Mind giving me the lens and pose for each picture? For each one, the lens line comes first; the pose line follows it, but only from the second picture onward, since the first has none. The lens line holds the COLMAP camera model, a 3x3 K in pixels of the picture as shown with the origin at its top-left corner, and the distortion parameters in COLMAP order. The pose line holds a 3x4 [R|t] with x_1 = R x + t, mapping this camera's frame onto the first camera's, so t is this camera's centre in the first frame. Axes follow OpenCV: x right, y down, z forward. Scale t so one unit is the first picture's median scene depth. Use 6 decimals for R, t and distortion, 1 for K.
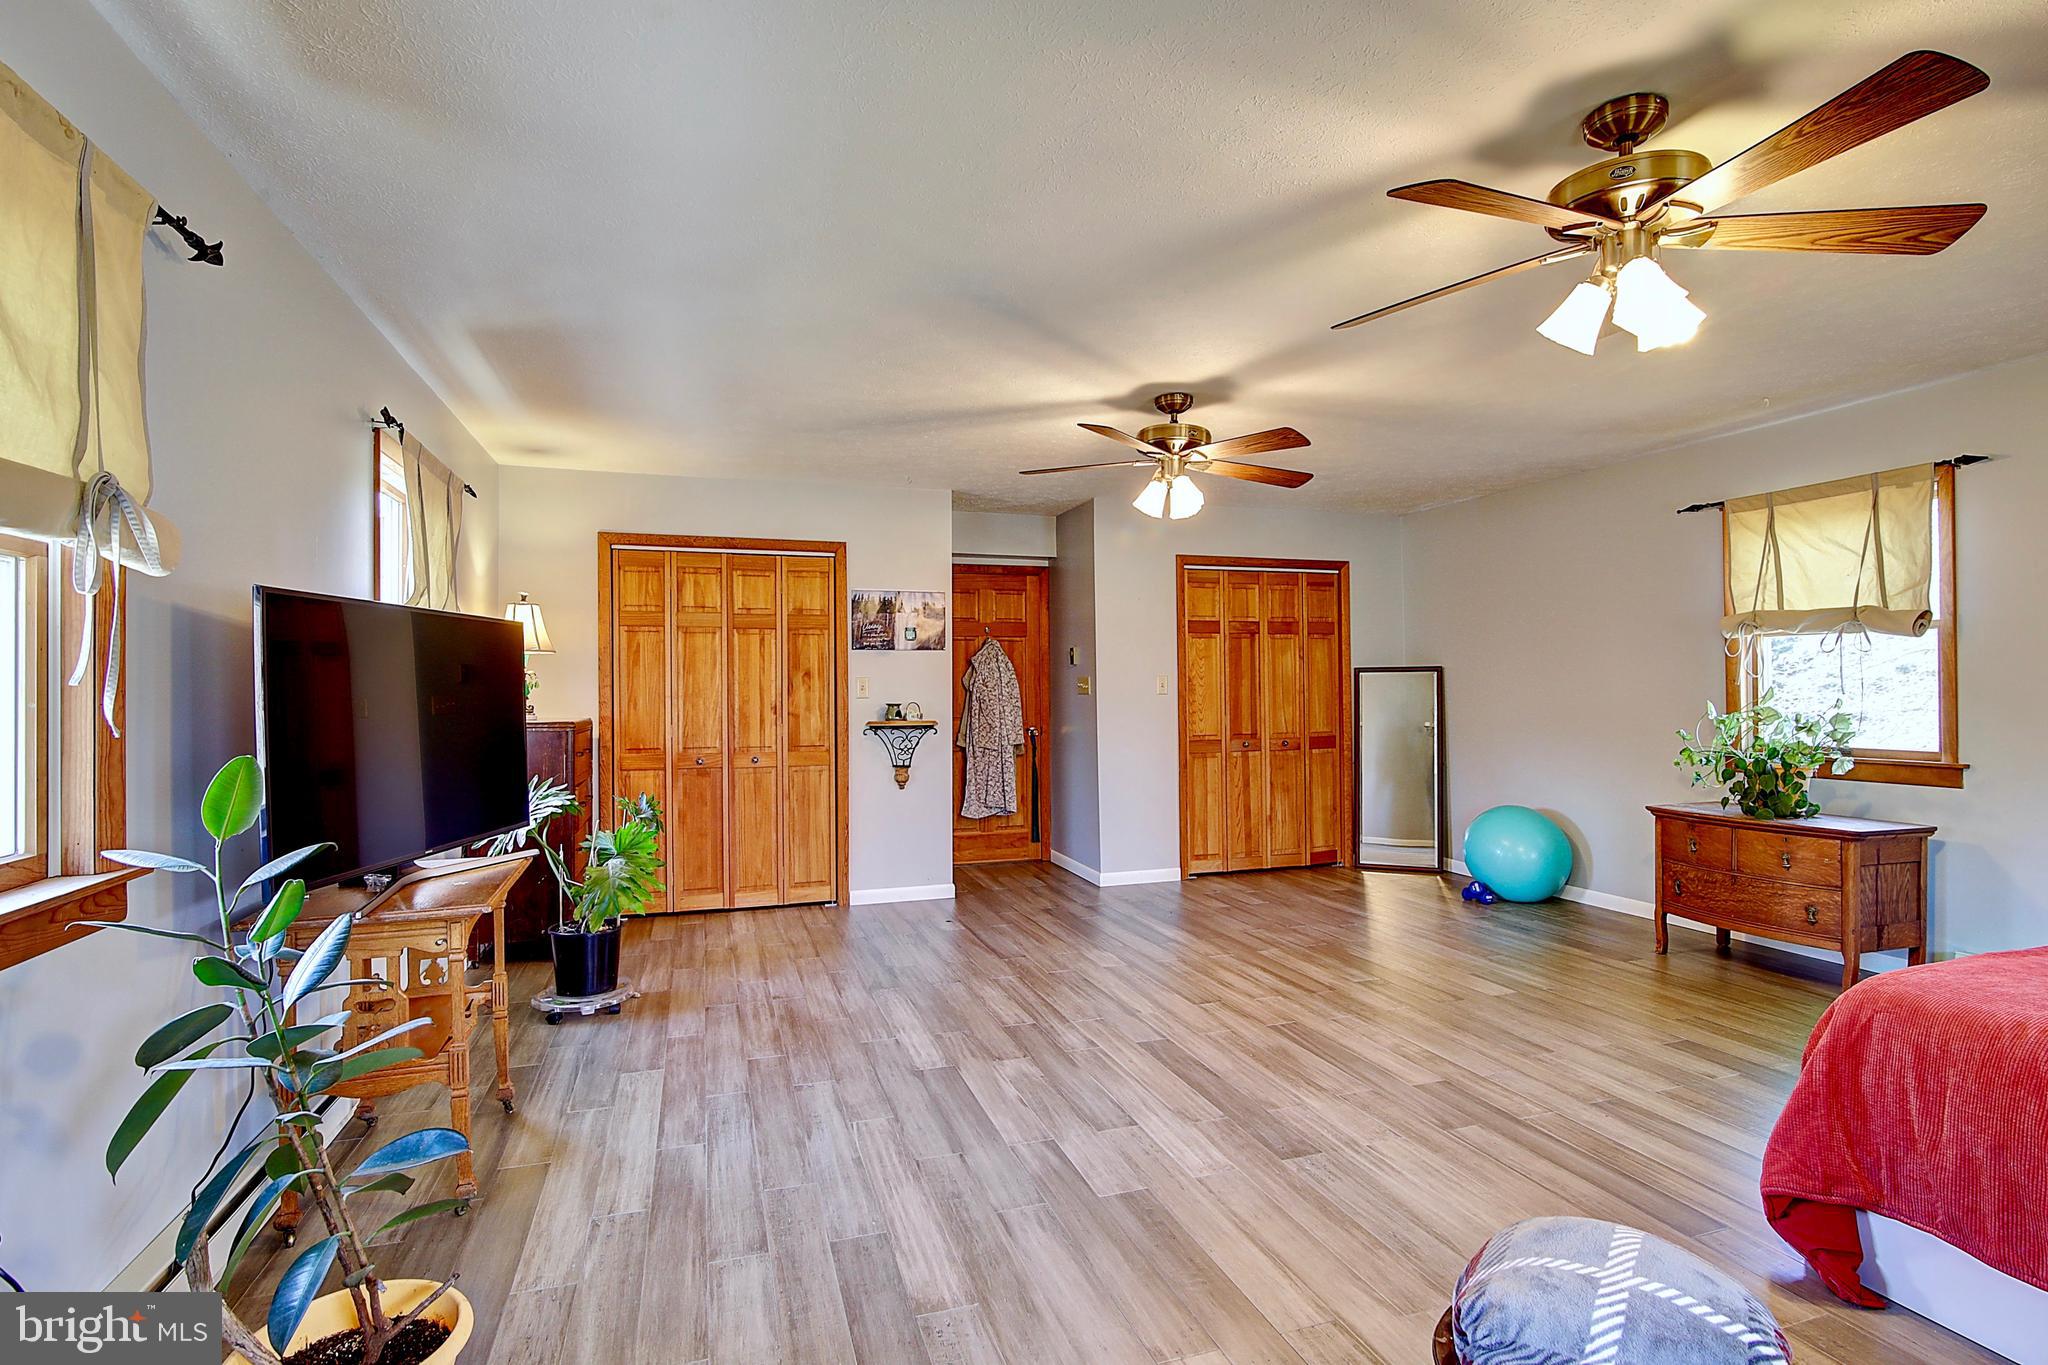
lens RADIAL K [[938.1, 0, 1021.7], [0, 938.1, 684.3], [0, 0, 1]] dist [-0.019797, 0.000600]
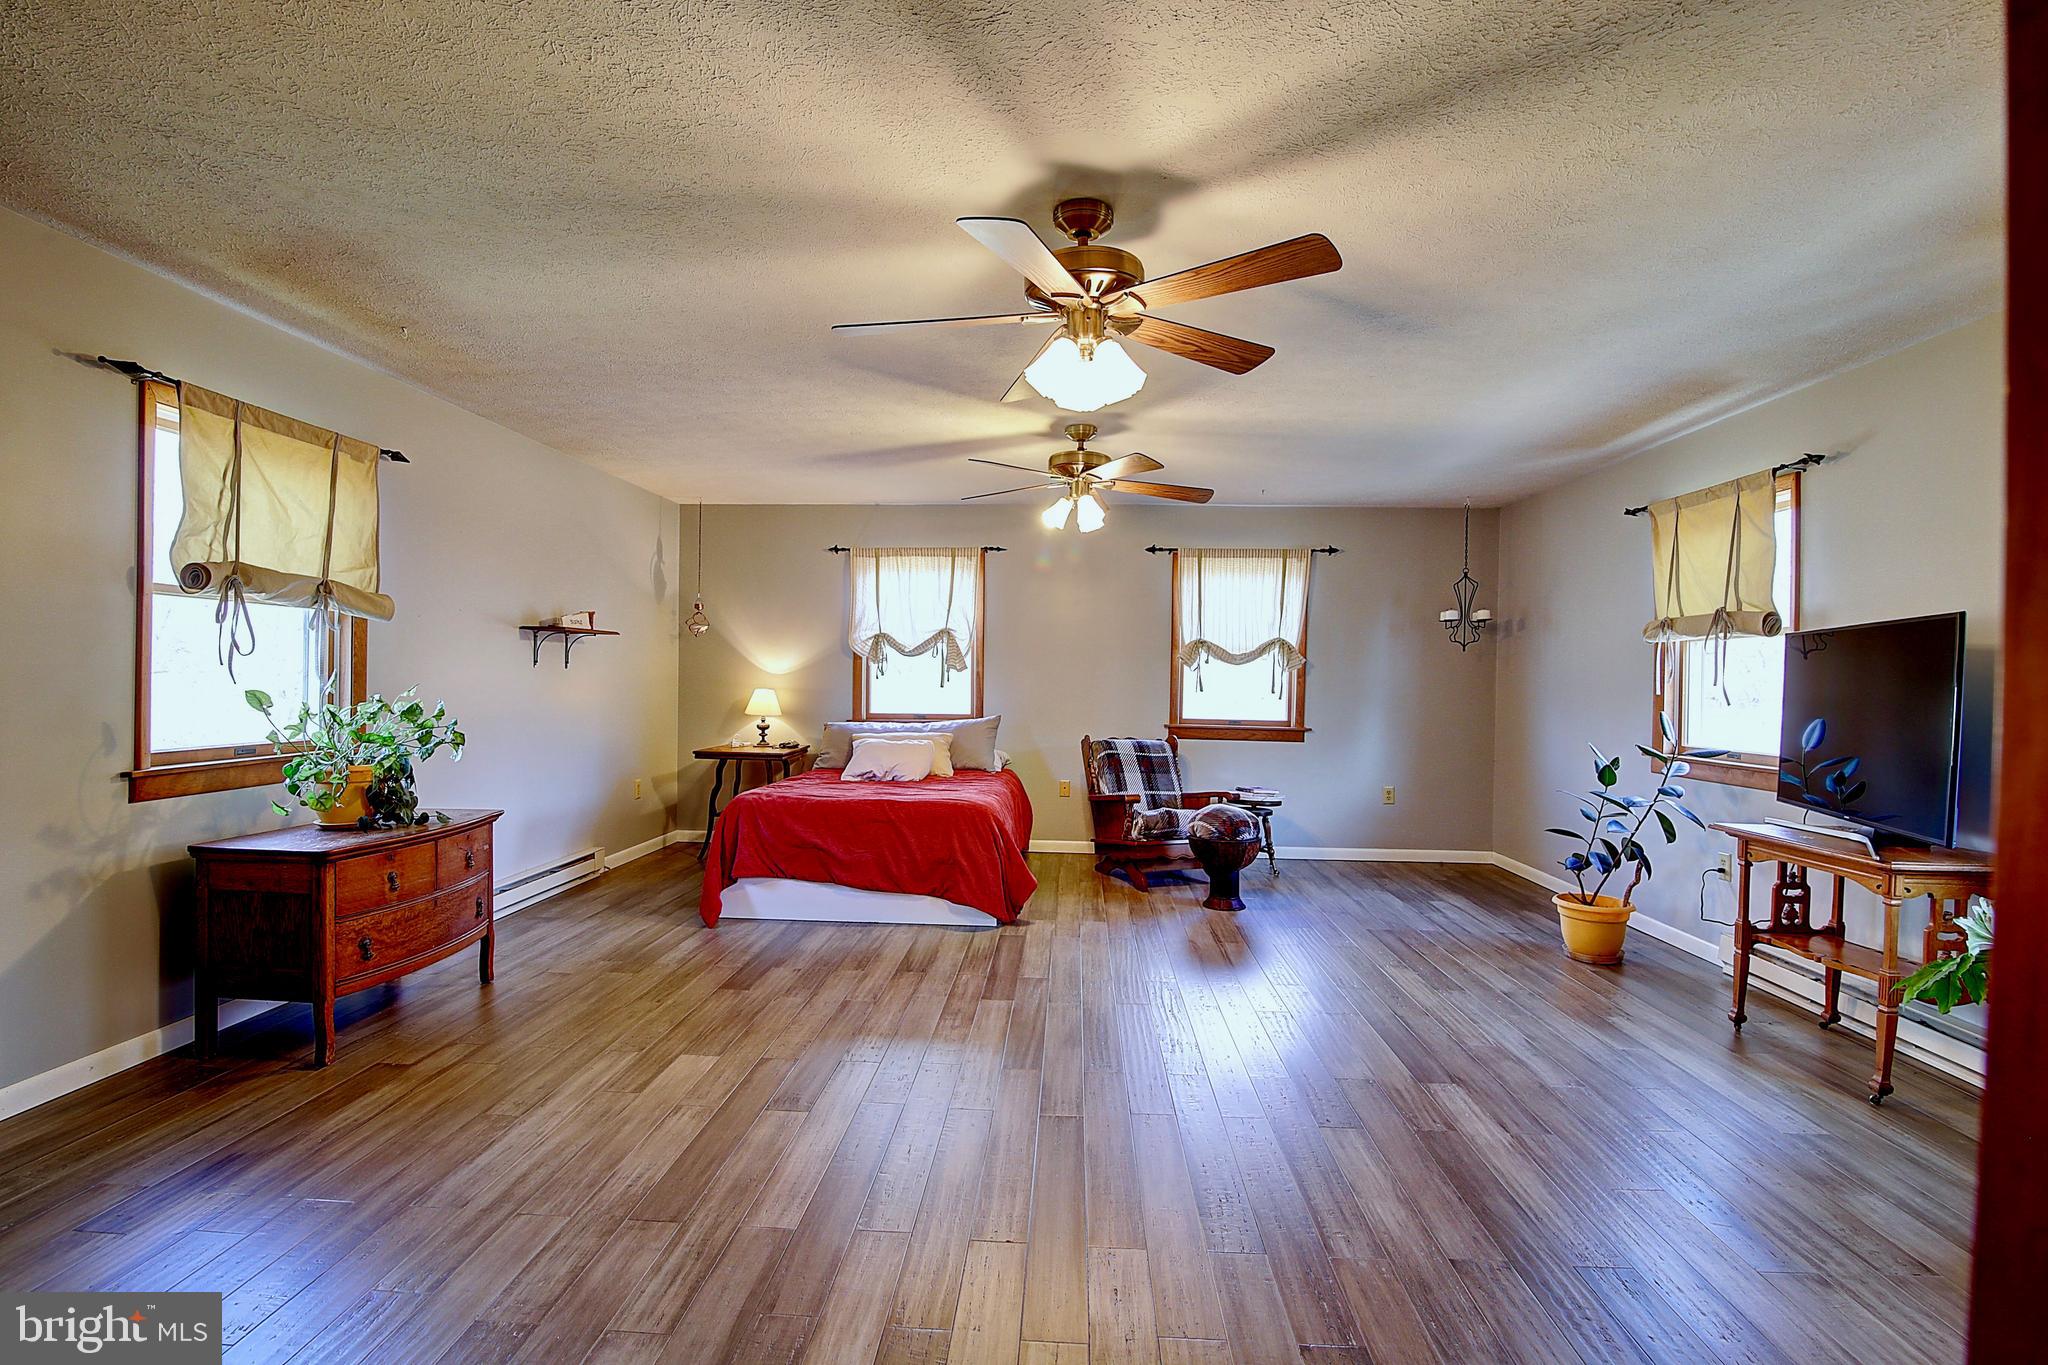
lens RADIAL K [[938.1, 0, 1021.7], [0, 938.1, 684.3], [0, 0, 1]] dist [-0.019797, 0.000600]
pose [[-0.930922, -0.011566, 0.365034, -0.039558], [-0.012536, 0.999921, -0.000288, 0.010391], [-0.365002, -0.004844, -0.930994, 2.140602]]
